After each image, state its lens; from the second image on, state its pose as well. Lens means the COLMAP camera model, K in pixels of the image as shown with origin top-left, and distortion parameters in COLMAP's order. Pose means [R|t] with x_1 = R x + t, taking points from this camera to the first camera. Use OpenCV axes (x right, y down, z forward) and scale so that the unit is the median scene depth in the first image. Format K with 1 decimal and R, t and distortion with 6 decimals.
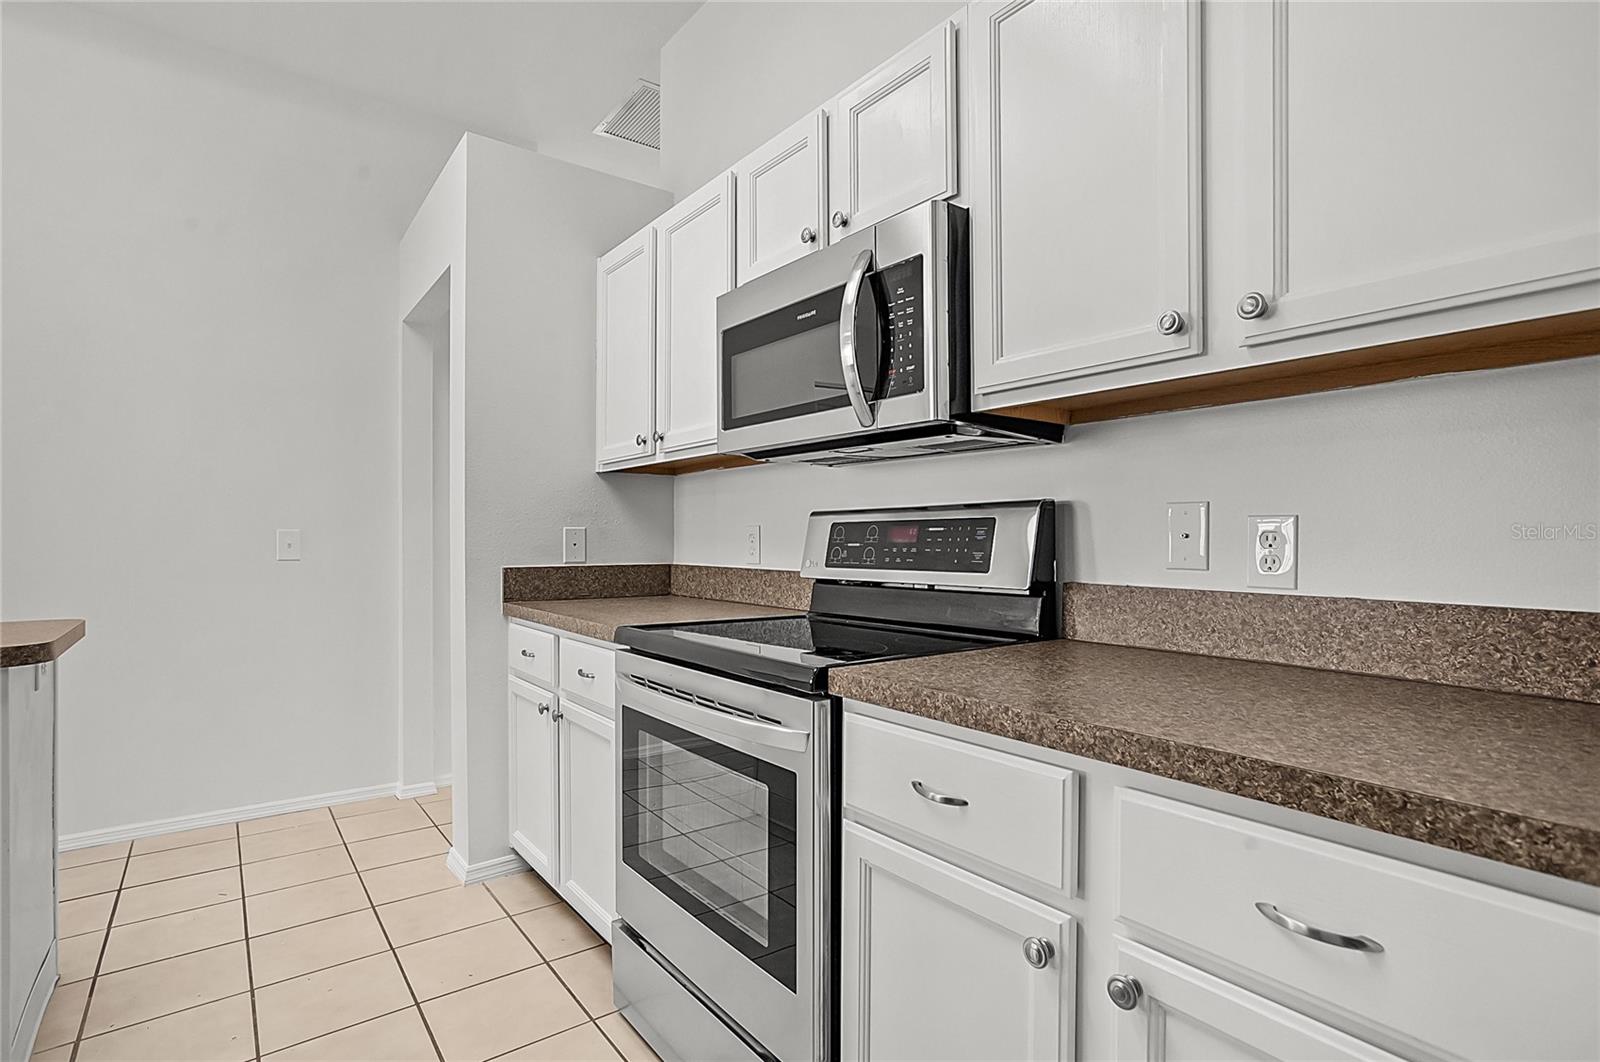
lens RADIAL K [[785.8, 0, 796.0], [0, 785.8, 540.5], [0, 0, 1]] dist [-0.007779, 0.003391]
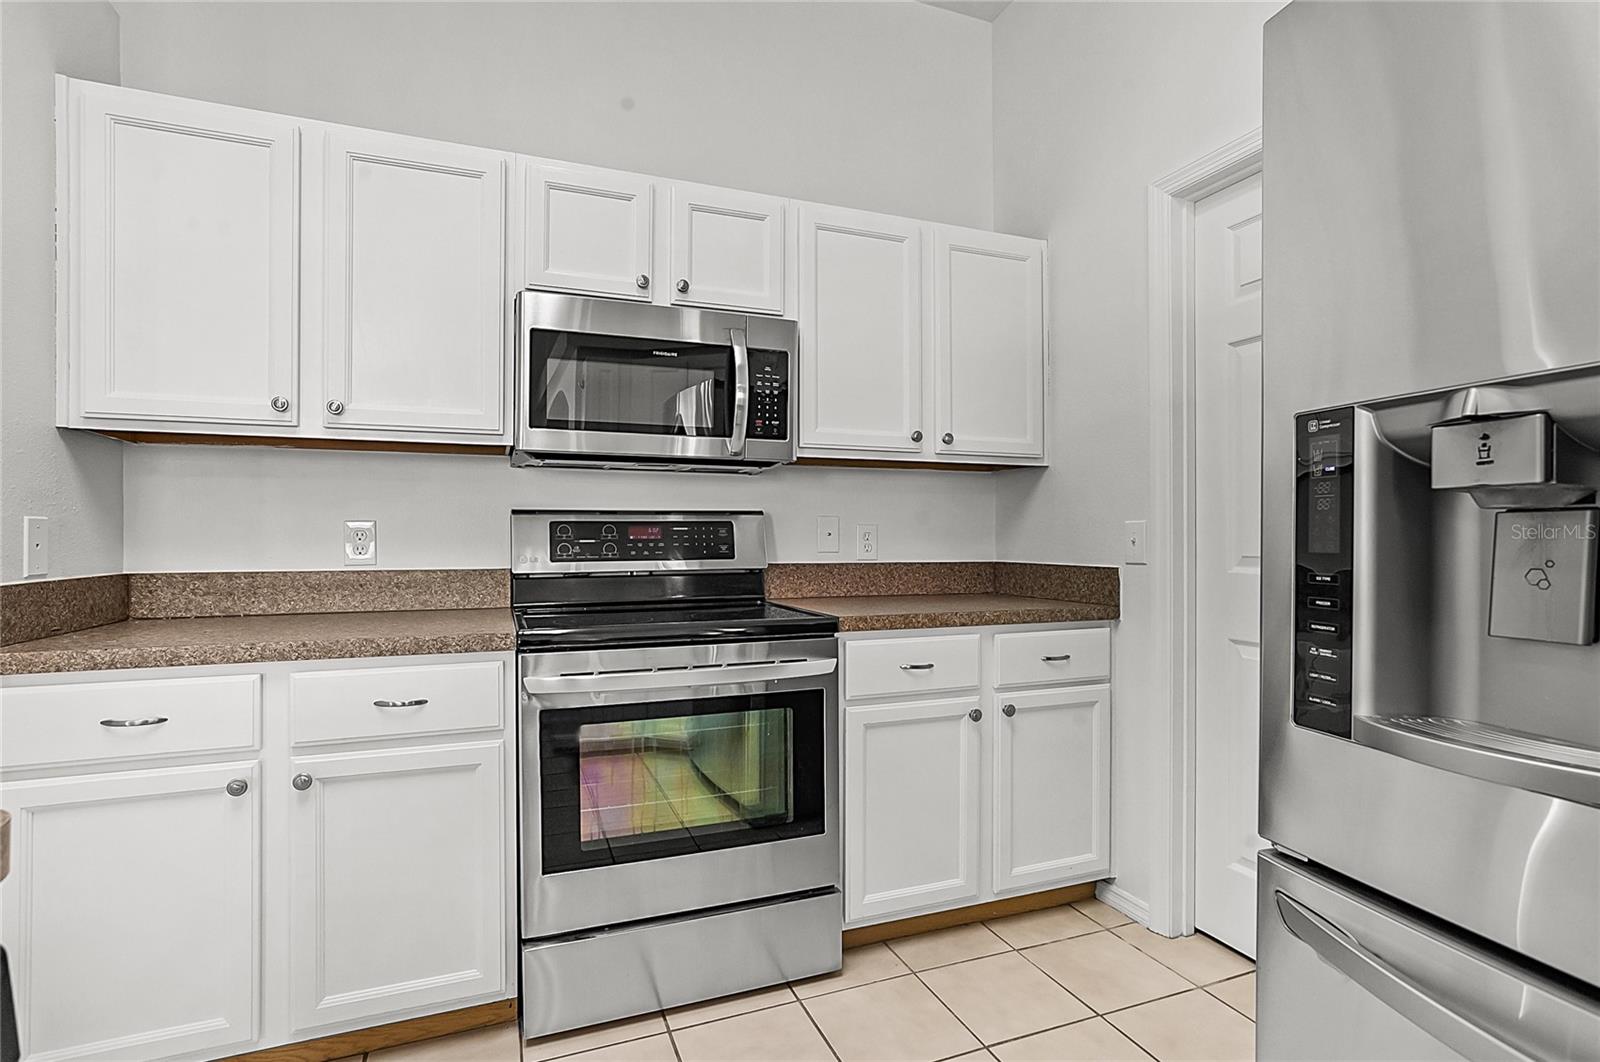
lens RADIAL K [[785.8, 0, 787.8], [0, 785.8, 534.2], [0, 0, 1]] dist [-0.007779, 0.003391]
pose [[0.294296, 0.003036, 0.955709, -1.045632], [0.002802, 0.999988, -0.004040, 0.000850], [-0.955710, 0.003867, 0.294284, 0.432110]]
